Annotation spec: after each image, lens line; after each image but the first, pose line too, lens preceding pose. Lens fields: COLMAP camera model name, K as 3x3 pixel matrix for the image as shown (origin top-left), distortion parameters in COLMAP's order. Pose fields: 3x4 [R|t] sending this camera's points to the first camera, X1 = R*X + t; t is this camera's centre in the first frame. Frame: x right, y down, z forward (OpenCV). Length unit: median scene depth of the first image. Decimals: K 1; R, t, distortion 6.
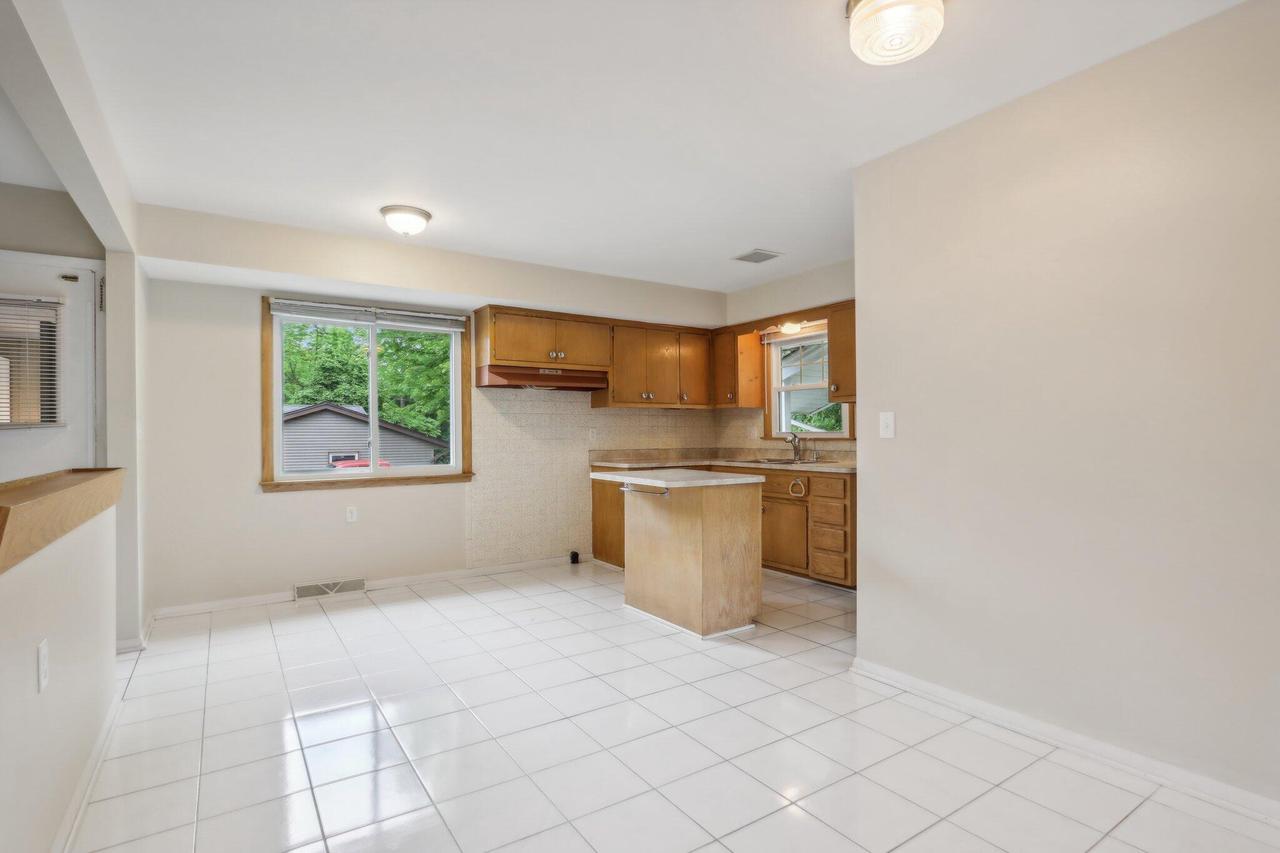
lens RADIAL K [[633.9, 0, 649.0], [0, 633.9, 435.8], [0, 0, 1]] dist [-0.015413, 0.001553]
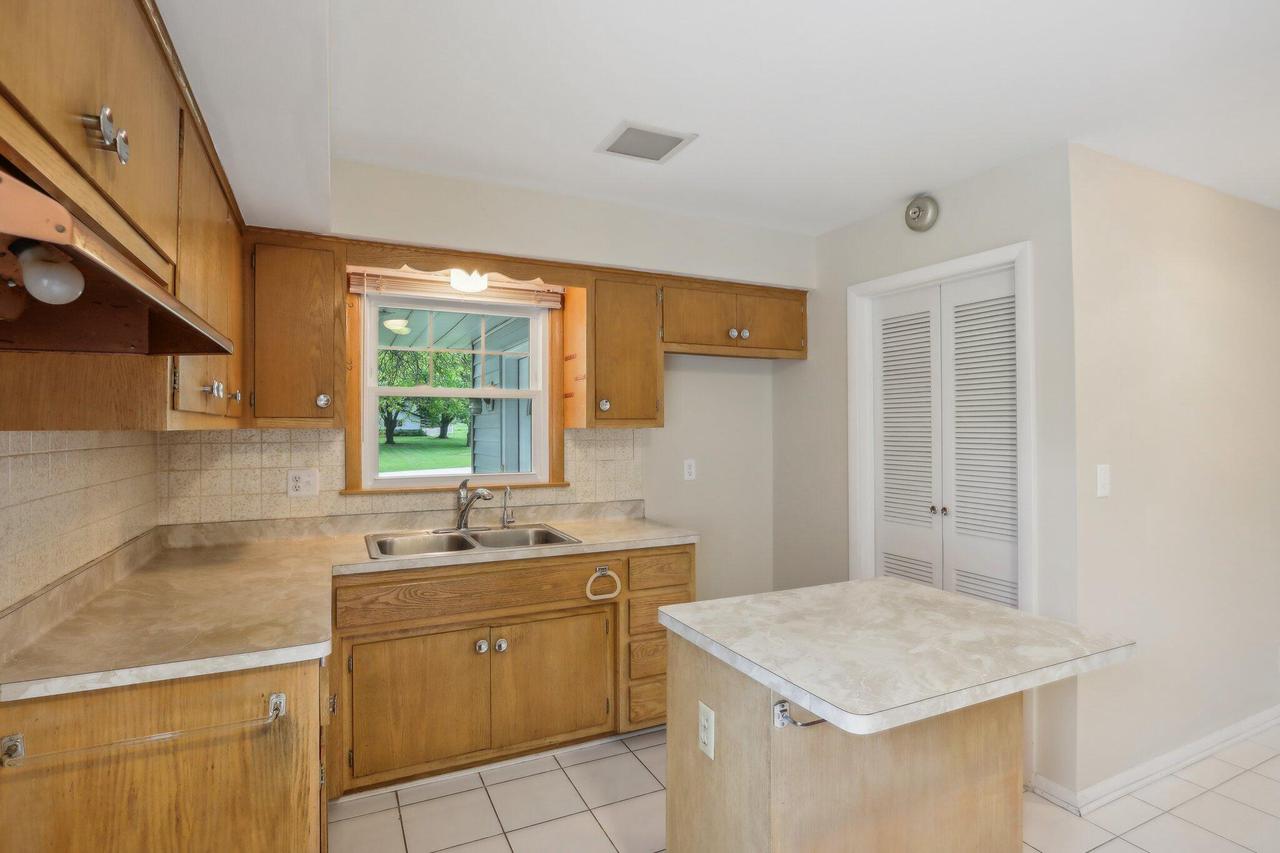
lens RADIAL K [[633.9, 0, 638.7], [0, 633.9, 421.4], [0, 0, 1]] dist [-0.015413, 0.001553]
pose [[0.146877, 0.015818, 0.989028, -0.298638], [0.005094, 0.999847, -0.016747, -0.047938], [-0.989142, 0.007498, 0.146774, 0.857697]]
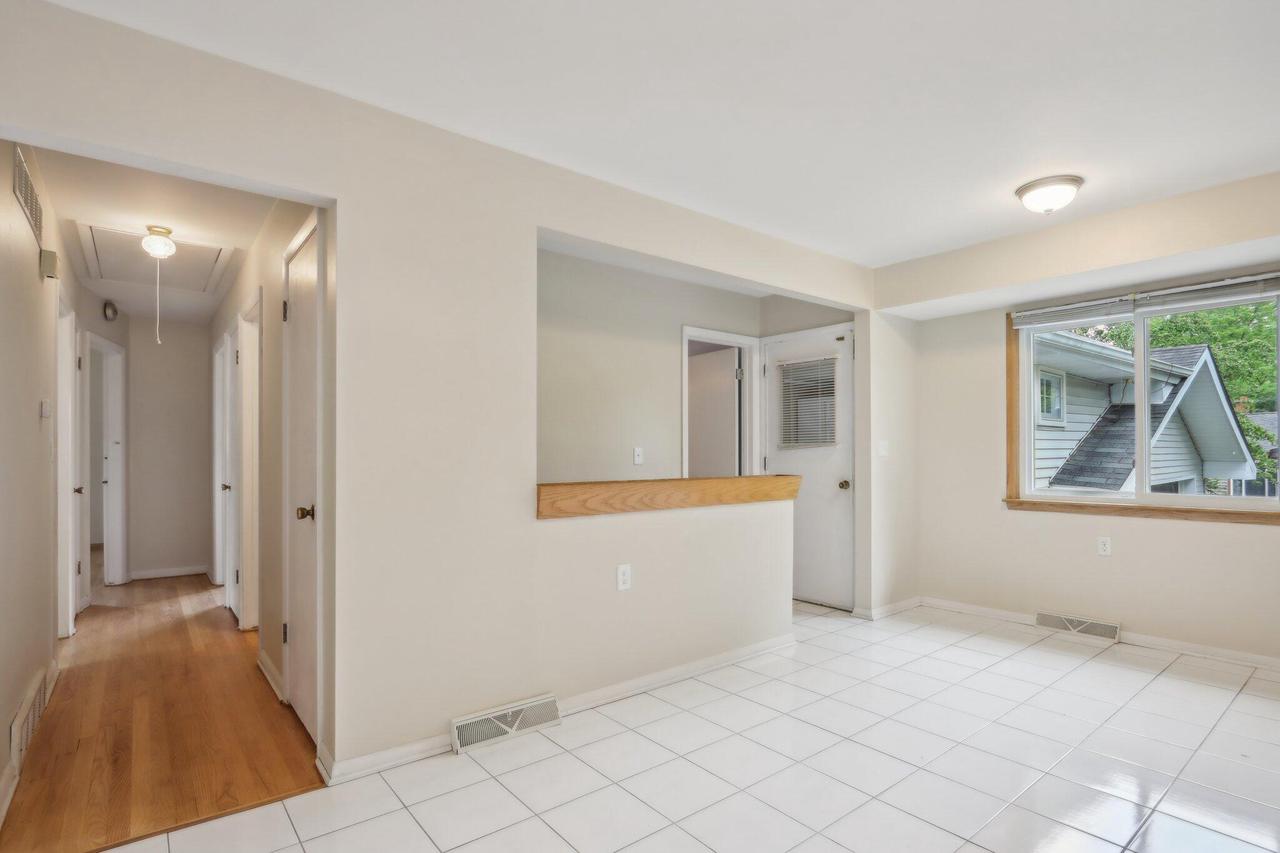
lens RADIAL K [[633.9, 0, 642.5], [0, 633.9, 448.7], [0, 0, 1]] dist [-0.015413, 0.001553]
pose [[0.081682, -0.000828, -0.996658, 0.287762], [-0.002760, 0.999996, -0.001057, -0.002825], [0.996655, 0.002837, 0.081680, 0.289264]]
